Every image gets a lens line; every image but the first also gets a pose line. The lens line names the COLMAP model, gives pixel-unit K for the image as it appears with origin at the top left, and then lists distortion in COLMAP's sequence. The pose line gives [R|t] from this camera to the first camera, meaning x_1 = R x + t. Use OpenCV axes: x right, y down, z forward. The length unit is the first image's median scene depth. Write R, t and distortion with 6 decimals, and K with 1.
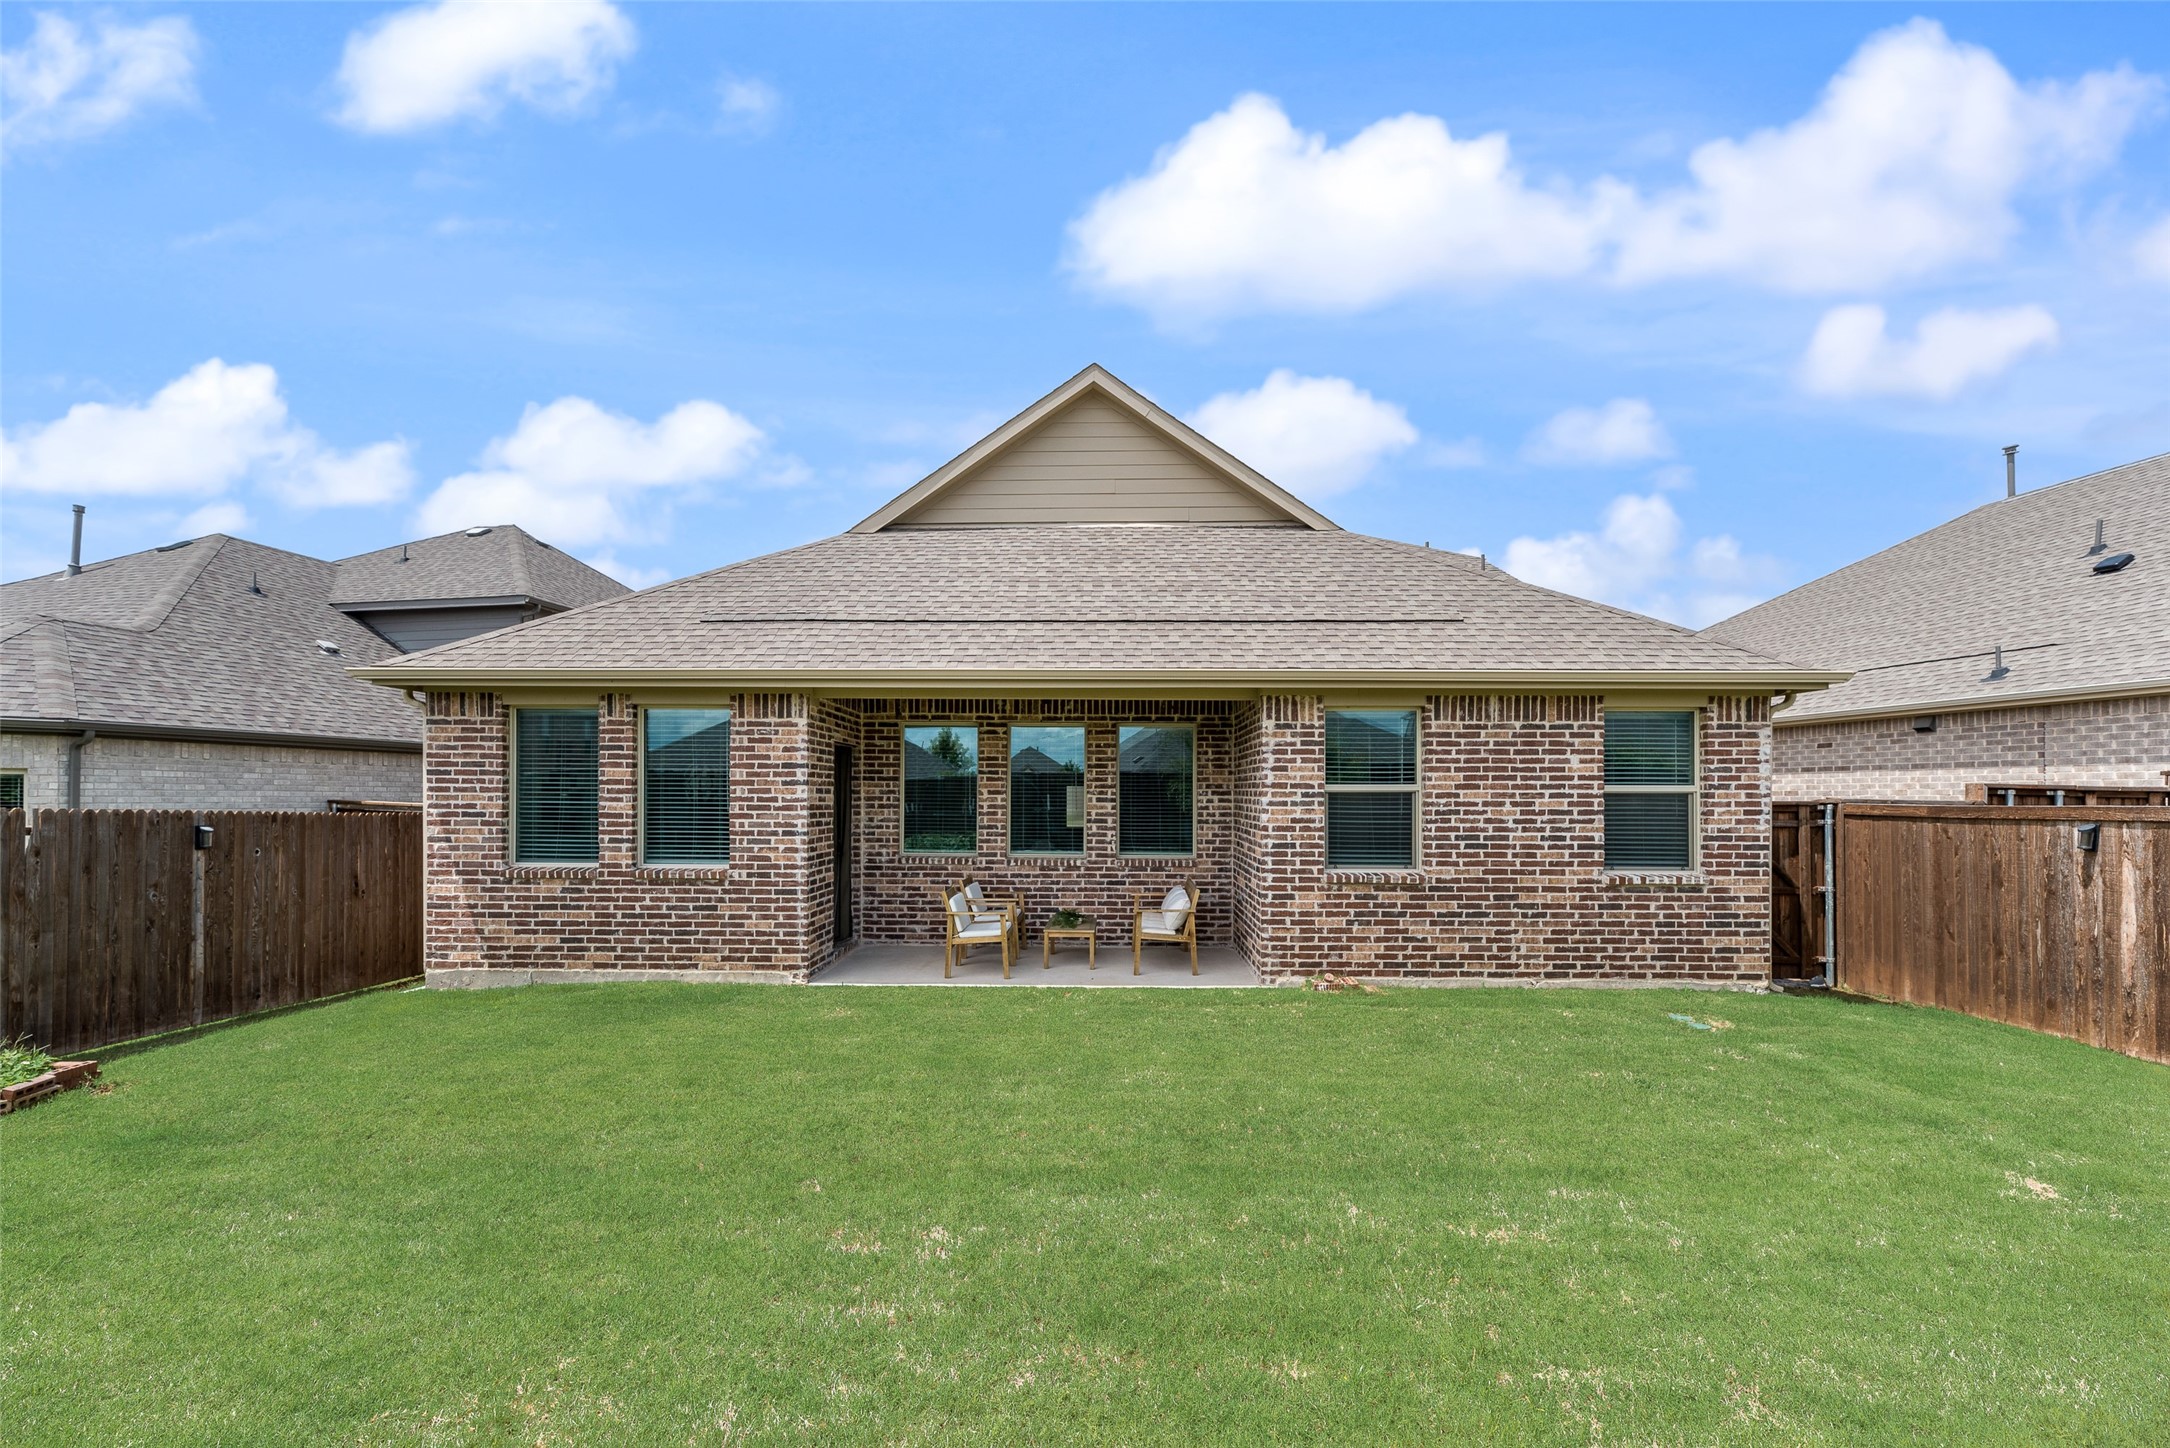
lens RADIAL K [[883.7, 0, 1083.2], [0, 883.7, 774.5], [0, 0, 1]] dist [0.001281, 0.000058]
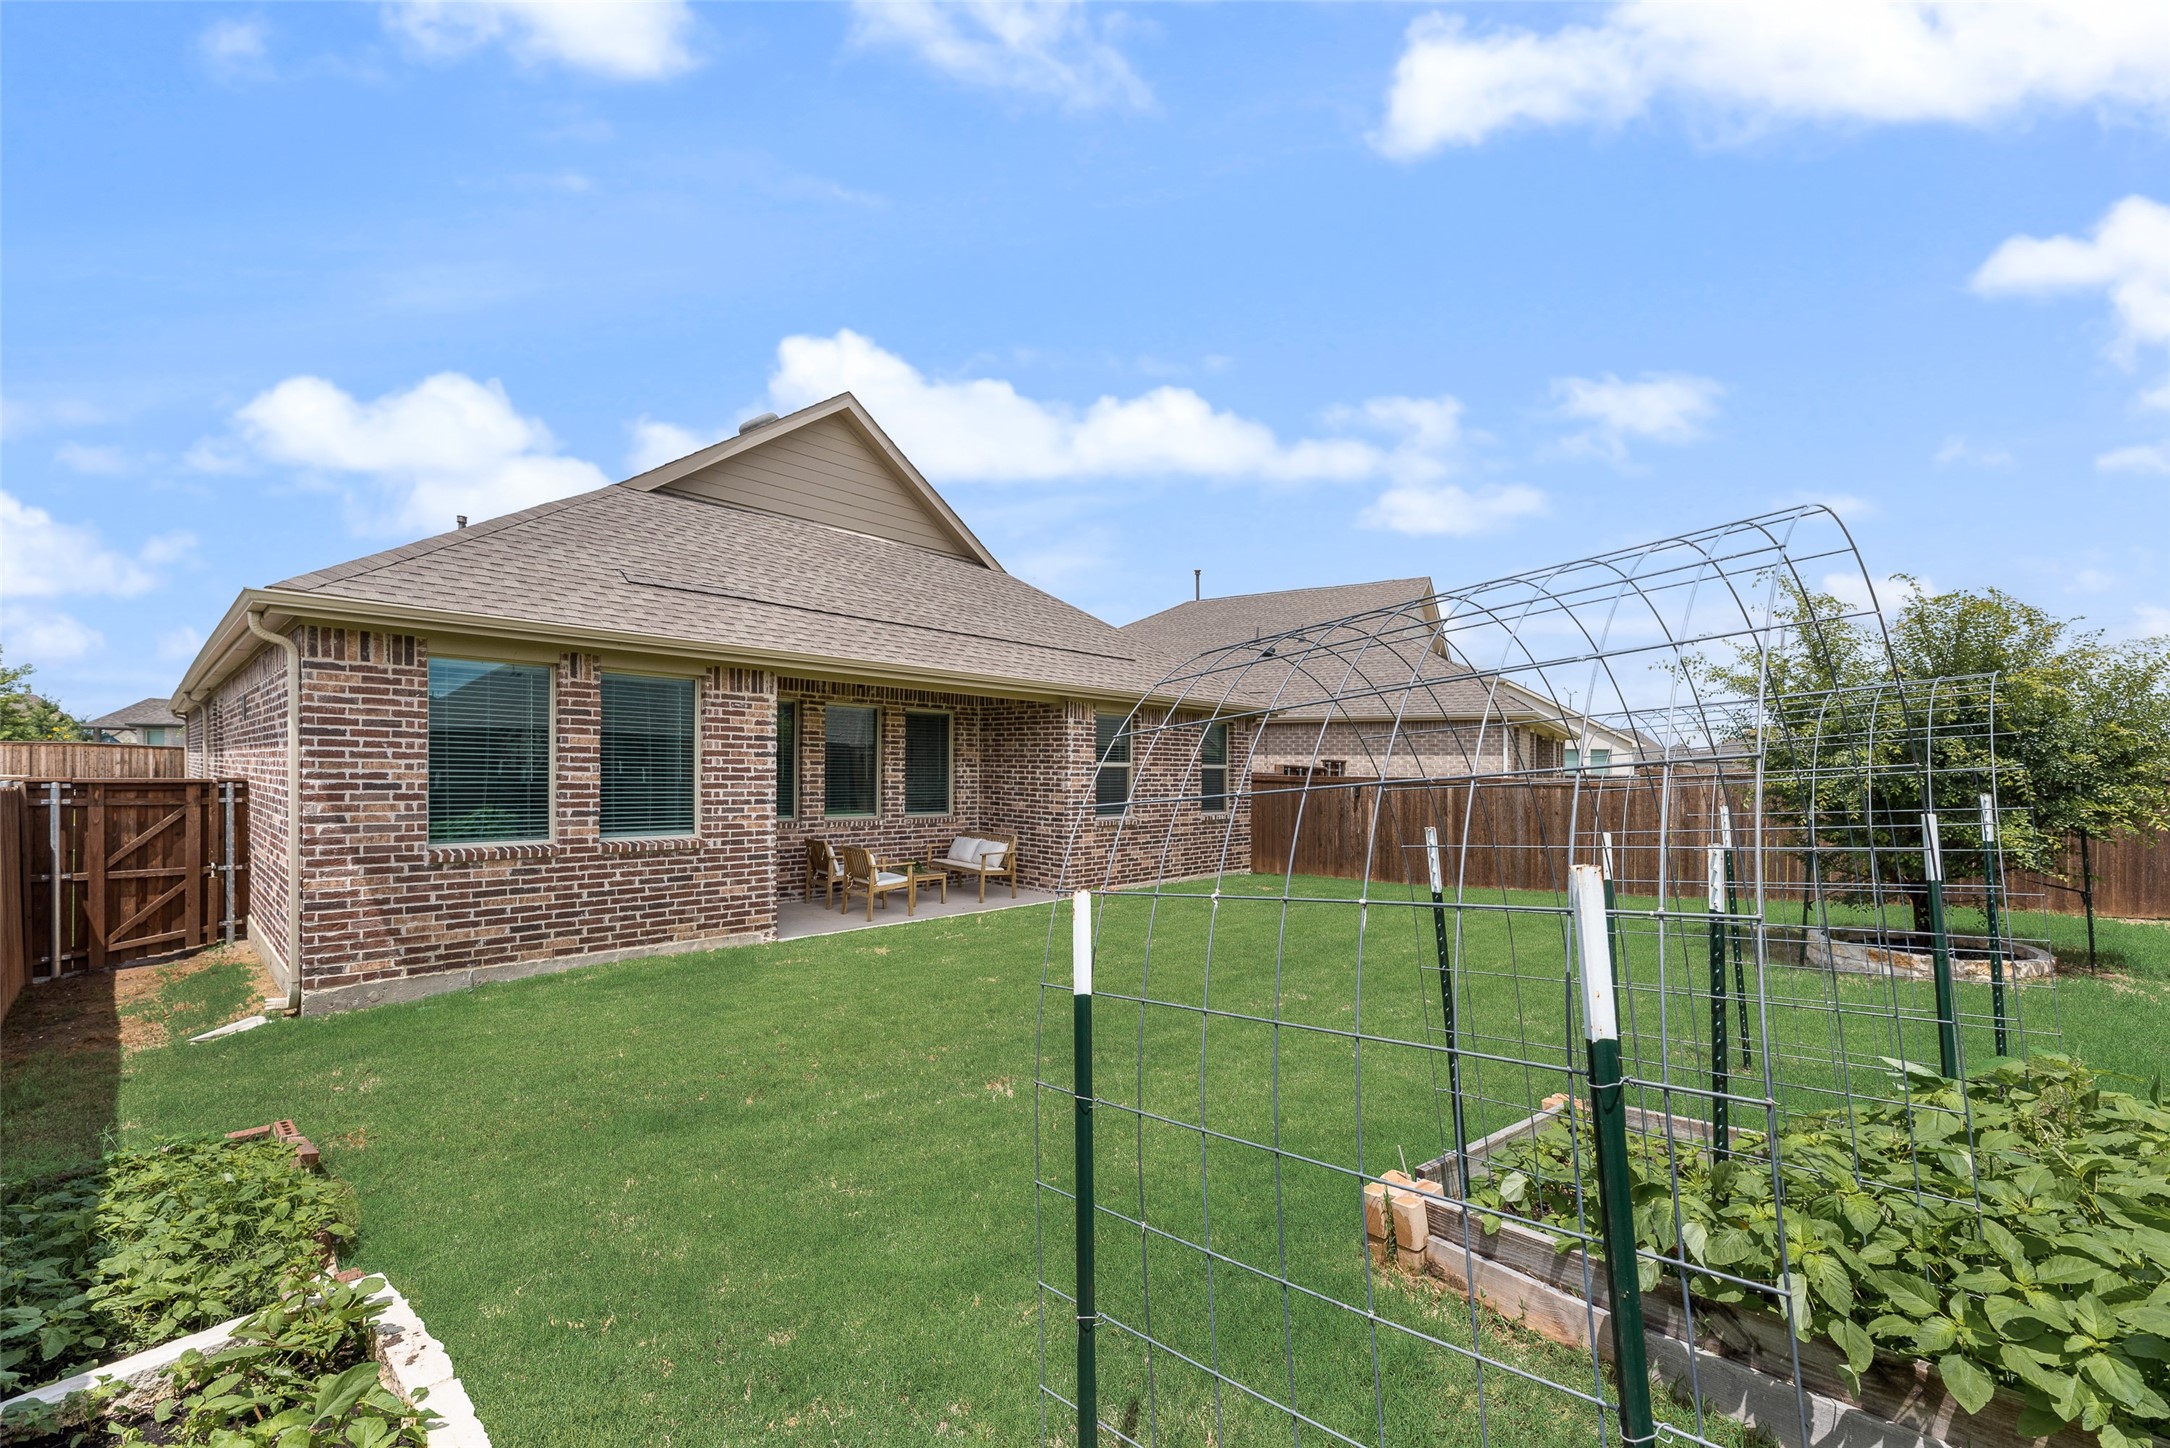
lens RADIAL K [[868.9, 0, 1084.9], [0, 868.9, 730.9], [0, 0, 1]] dist [0.000033, -0.000332]
pose [[0.672354, 0.038838, 0.739210, -0.850081], [-0.031236, 0.999222, -0.024088, -0.005767], [-0.739570, -0.006894, 0.673044, 0.005176]]
